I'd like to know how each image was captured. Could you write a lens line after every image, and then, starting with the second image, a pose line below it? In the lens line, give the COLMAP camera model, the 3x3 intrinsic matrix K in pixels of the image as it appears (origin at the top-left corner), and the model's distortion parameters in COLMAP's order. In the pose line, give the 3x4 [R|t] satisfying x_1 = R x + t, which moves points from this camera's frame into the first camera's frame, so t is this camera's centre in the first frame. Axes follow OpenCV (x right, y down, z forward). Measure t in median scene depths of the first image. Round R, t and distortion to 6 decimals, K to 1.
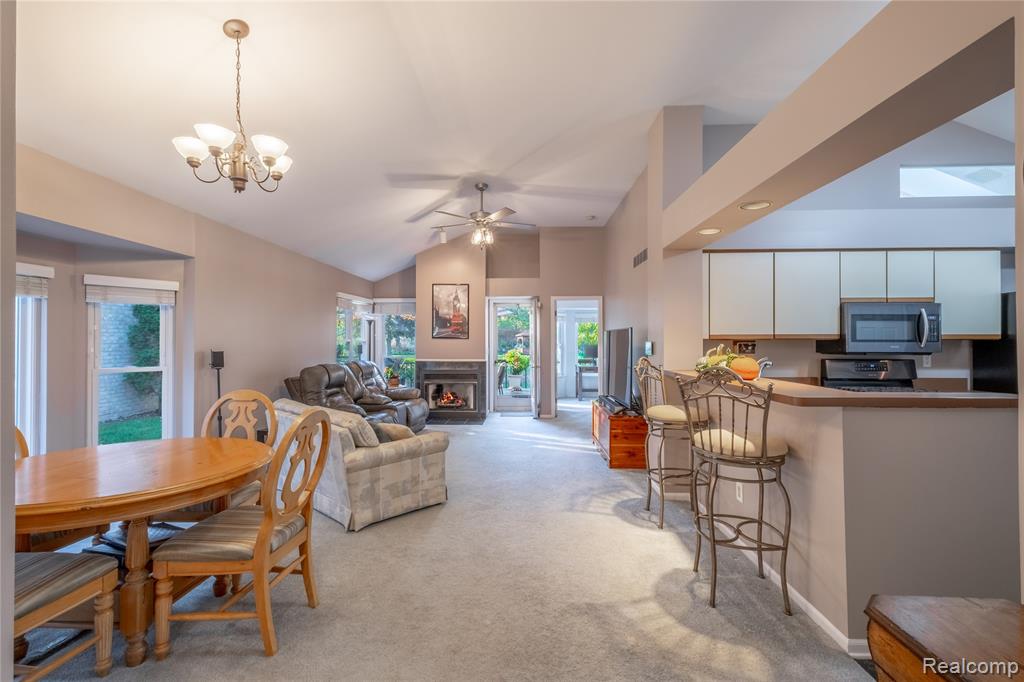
lens RADIAL K [[456.4, 0, 513.1], [0, 456.4, 337.2], [0, 0, 1]] dist [0.005657, 0.000390]
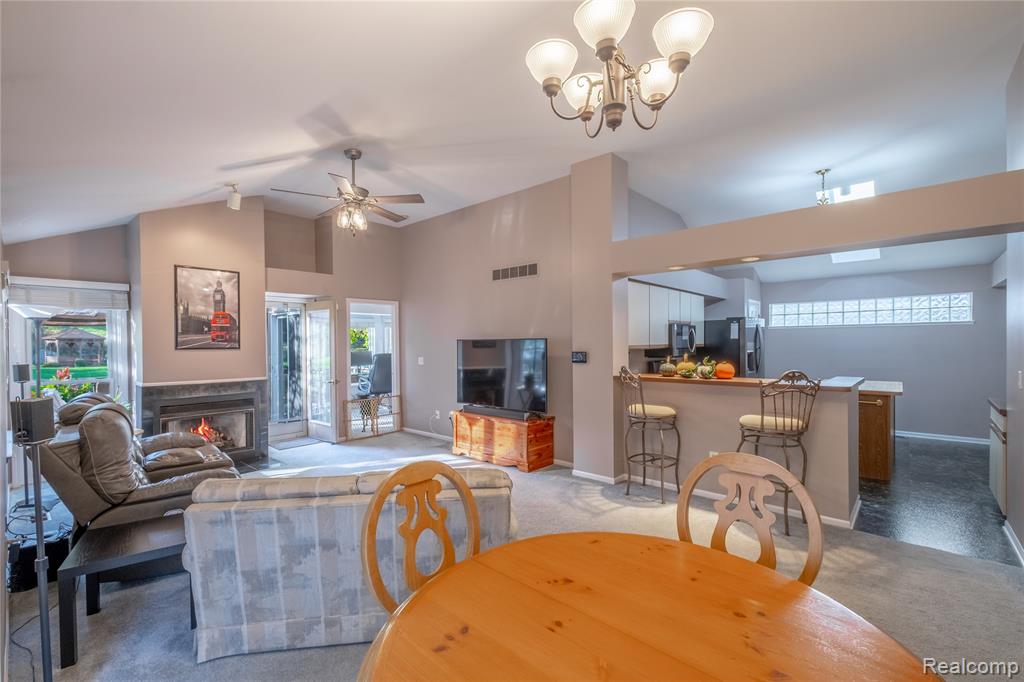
lens RADIAL K [[441.1, 0, 514.8], [0, 441.1, 349.8], [0, 0, 1]] dist [0.014316, 0.000219]
pose [[0.636151, -0.019881, 0.771308, -0.524407], [-0.000241, 0.999663, 0.025966, -0.020376], [-0.771564, -0.016704, 0.635932, 0.337041]]
